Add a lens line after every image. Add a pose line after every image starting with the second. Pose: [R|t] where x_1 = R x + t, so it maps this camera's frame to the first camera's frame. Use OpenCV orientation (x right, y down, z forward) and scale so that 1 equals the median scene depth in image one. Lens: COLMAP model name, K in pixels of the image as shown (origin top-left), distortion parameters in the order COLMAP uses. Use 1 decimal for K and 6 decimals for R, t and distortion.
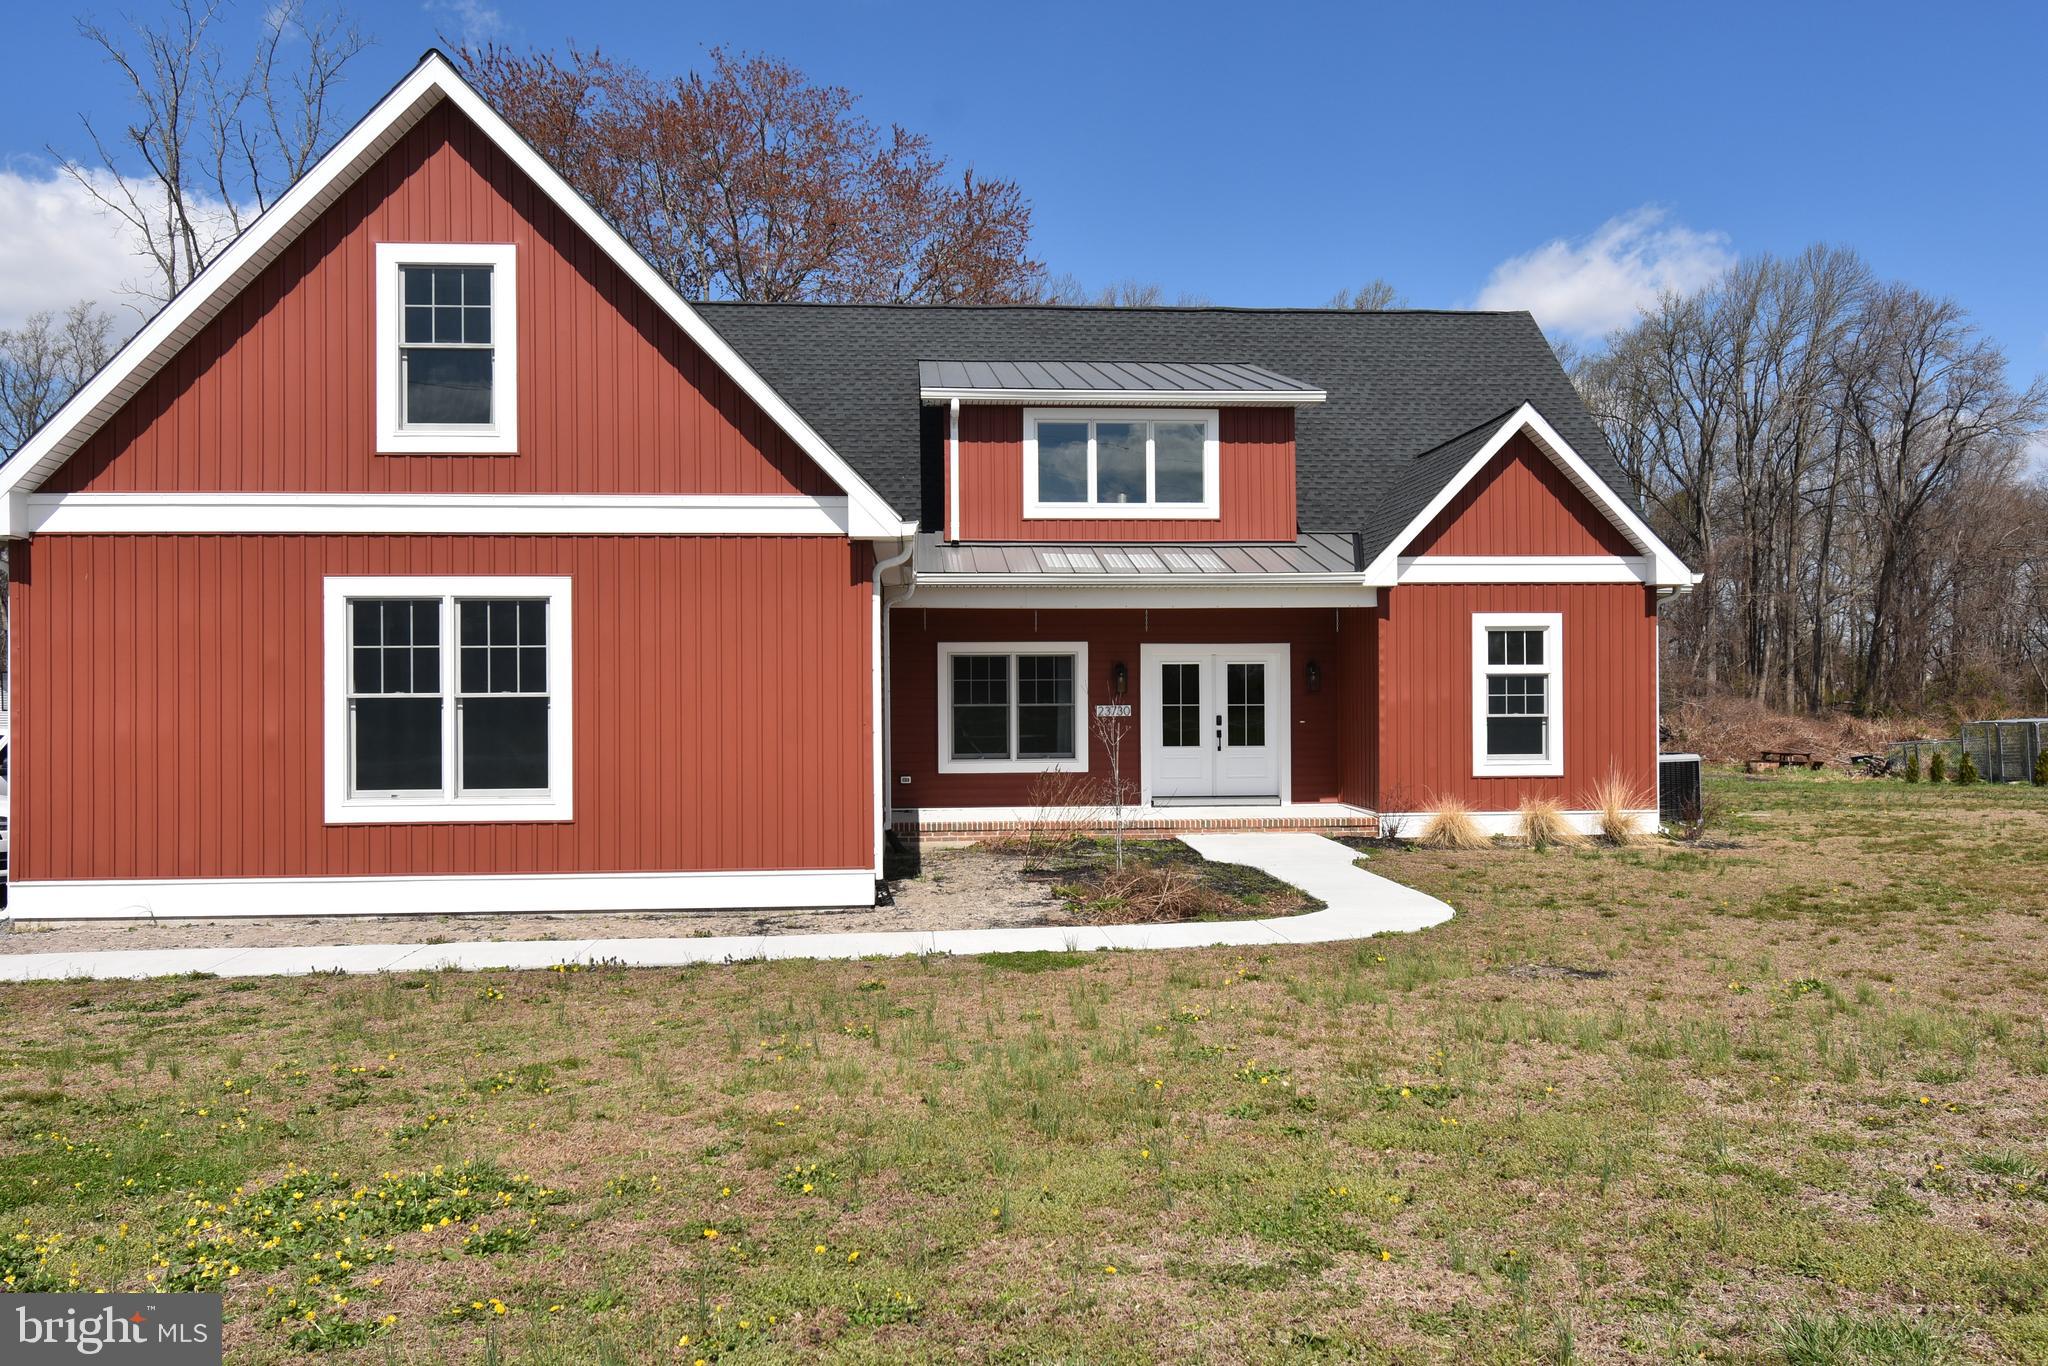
lens RADIAL K [[1535.1, 0, 1022.0], [0, 1535.1, 688.8], [0, 0, 1]] dist [-0.006844, -0.003420]
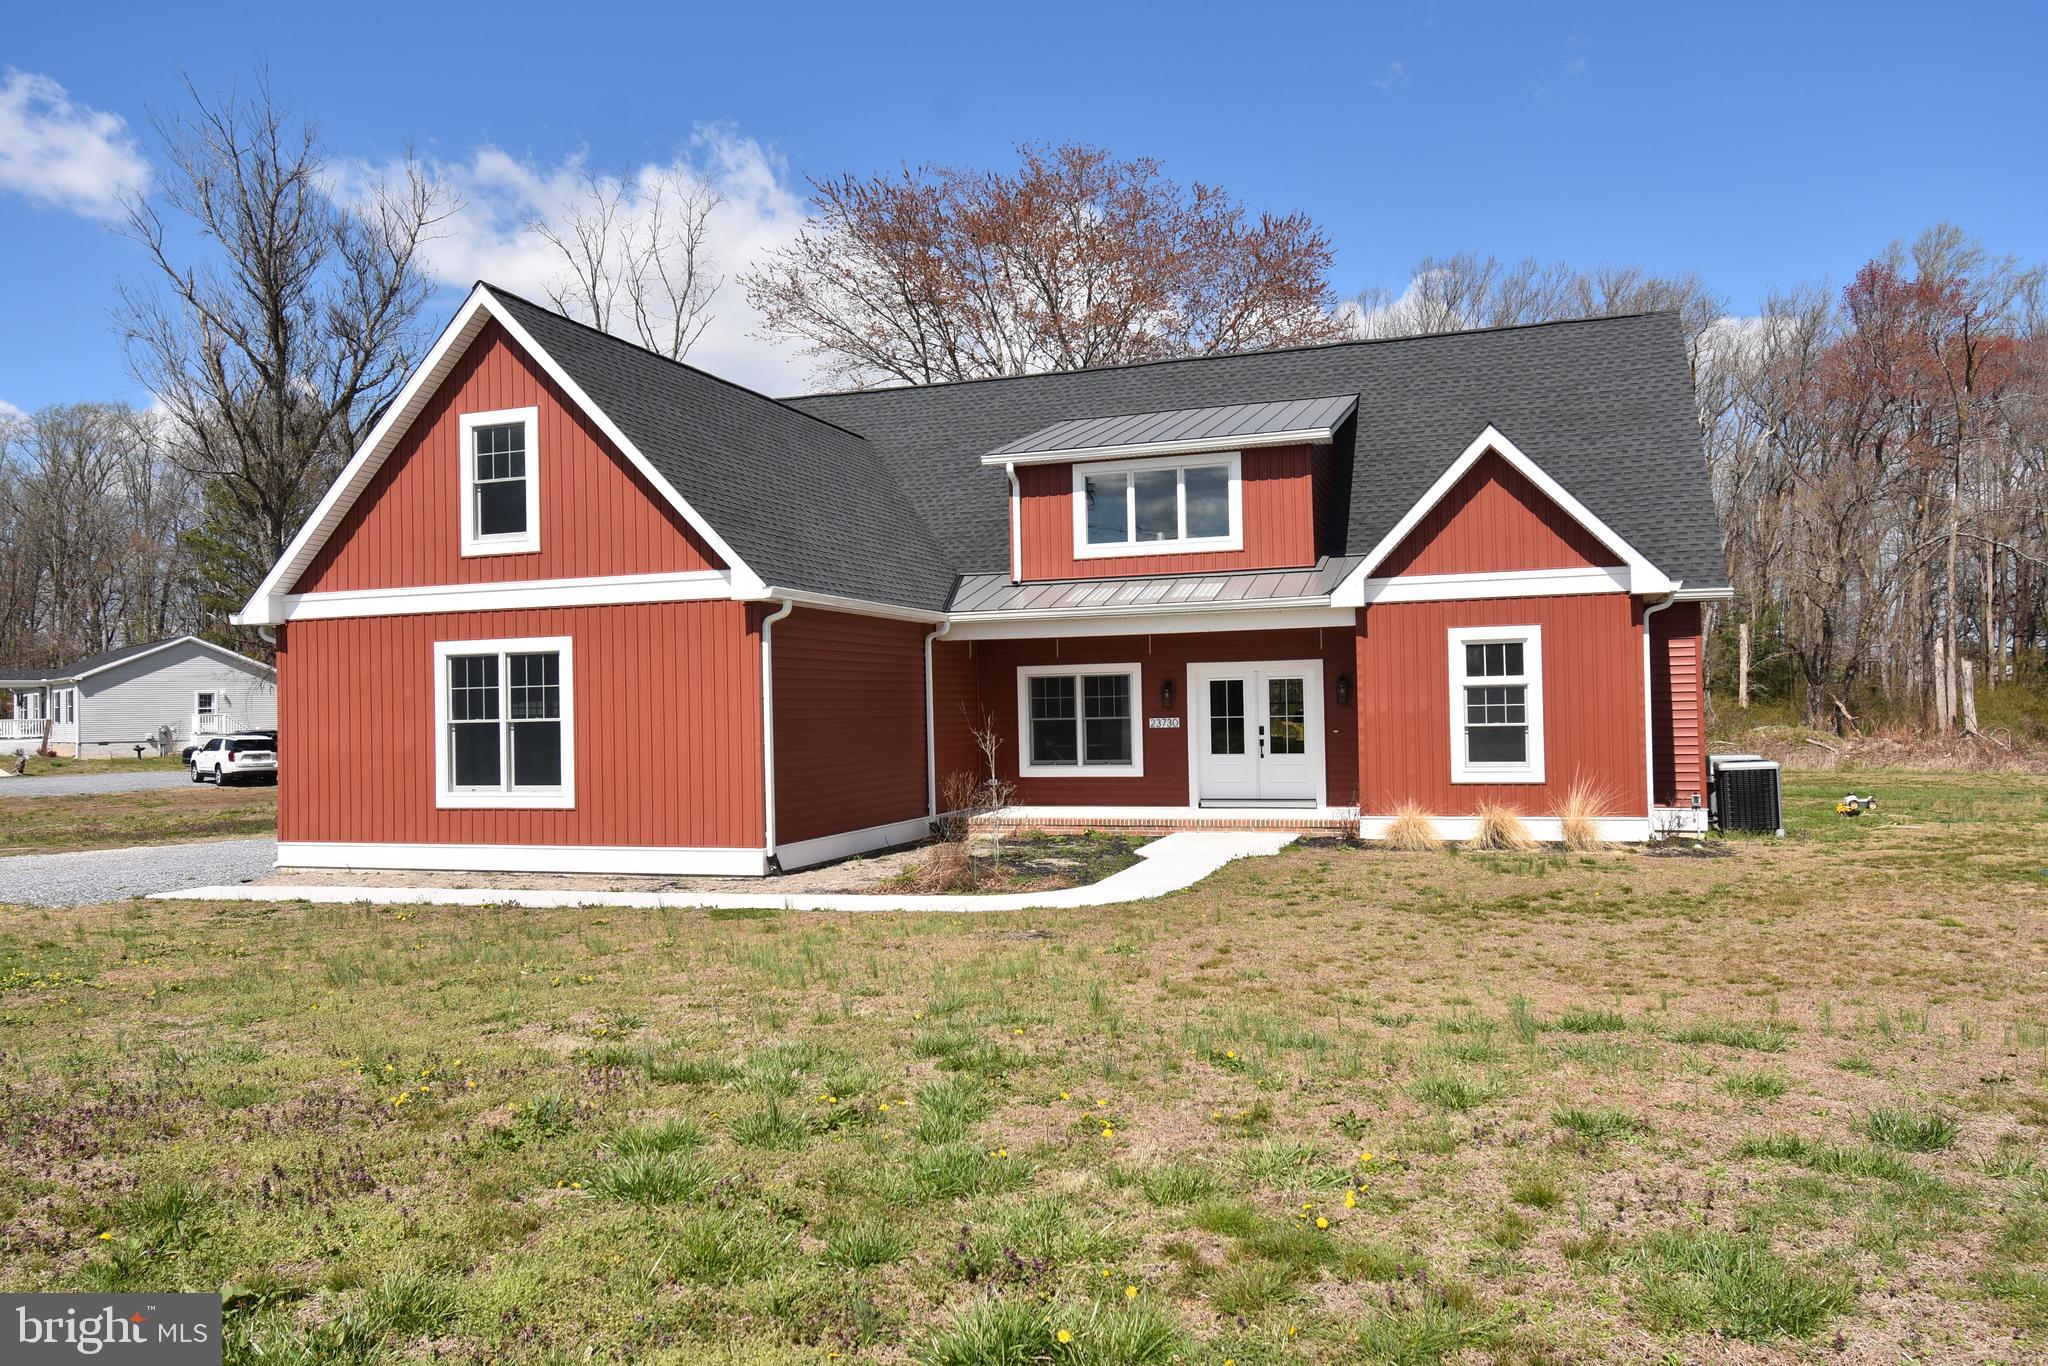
lens RADIAL K [[1535.1, 0, 1028.3], [0, 1535.1, 681.2], [0, 0, 1]] dist [-0.006844, -0.003420]
pose [[0.911734, -0.019553, -0.410315, 0.462183], [0.016914, 0.999806, -0.010061, -0.007077], [0.410432, 0.002233, 0.911888, -0.082754]]
